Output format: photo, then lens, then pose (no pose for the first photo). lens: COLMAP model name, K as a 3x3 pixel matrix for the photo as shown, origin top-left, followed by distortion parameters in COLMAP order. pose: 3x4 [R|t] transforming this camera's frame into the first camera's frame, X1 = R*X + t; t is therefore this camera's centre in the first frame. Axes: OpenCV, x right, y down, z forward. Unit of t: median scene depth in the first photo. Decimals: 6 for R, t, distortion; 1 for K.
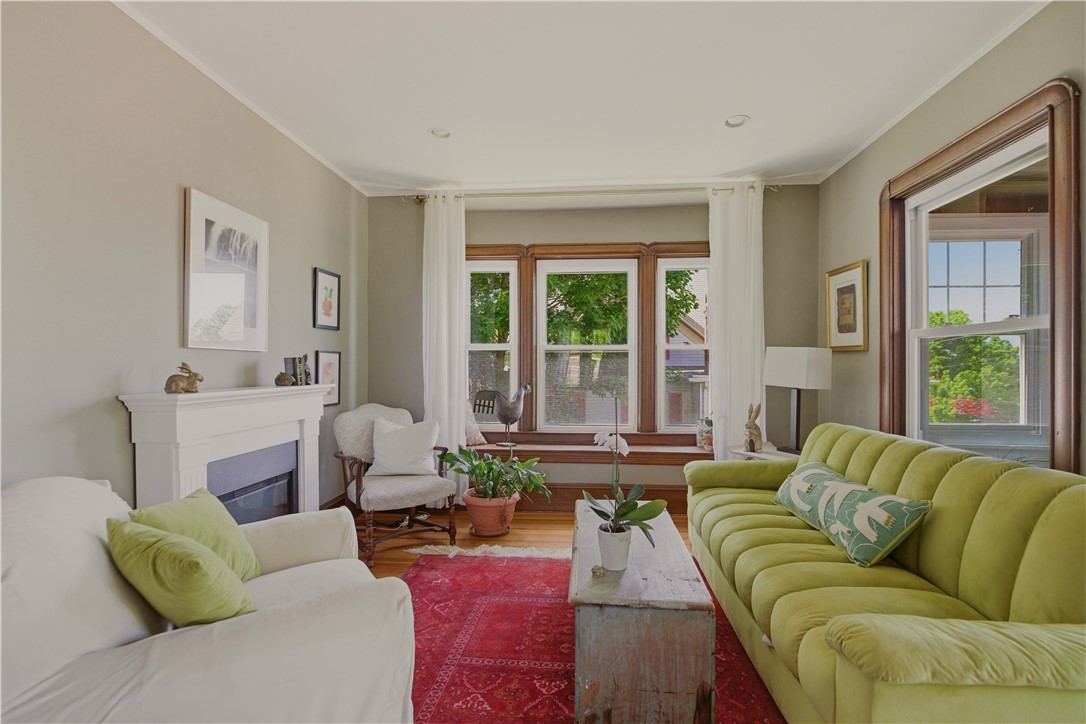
lens RADIAL K [[588.0, 0, 543.8], [0, 588.0, 374.1], [0, 0, 1]] dist [-0.000678, 0.000111]
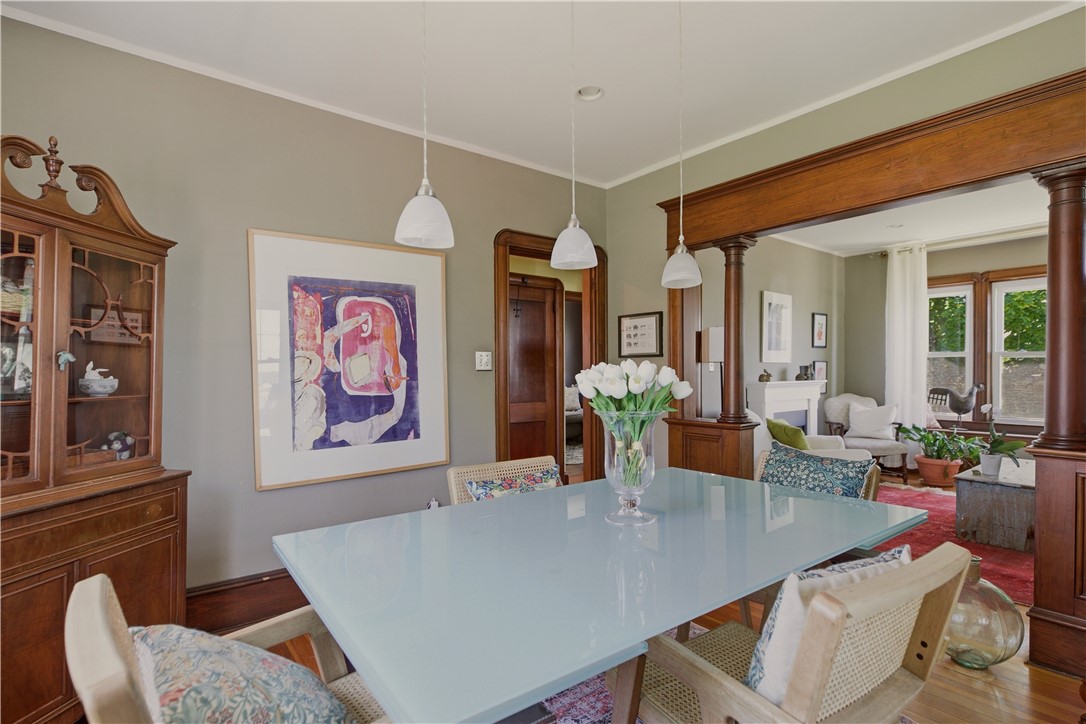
lens RADIAL K [[588.0, 0, 543.8], [0, 588.0, 374.1], [0, 0, 1]] dist [-0.000678, 0.000111]
pose [[0.733895, 0.001039, -0.679262, 0.184754], [-0.005050, 0.999980, -0.003926, 0.008267], [0.679244, 0.006312, 0.733885, -0.733366]]
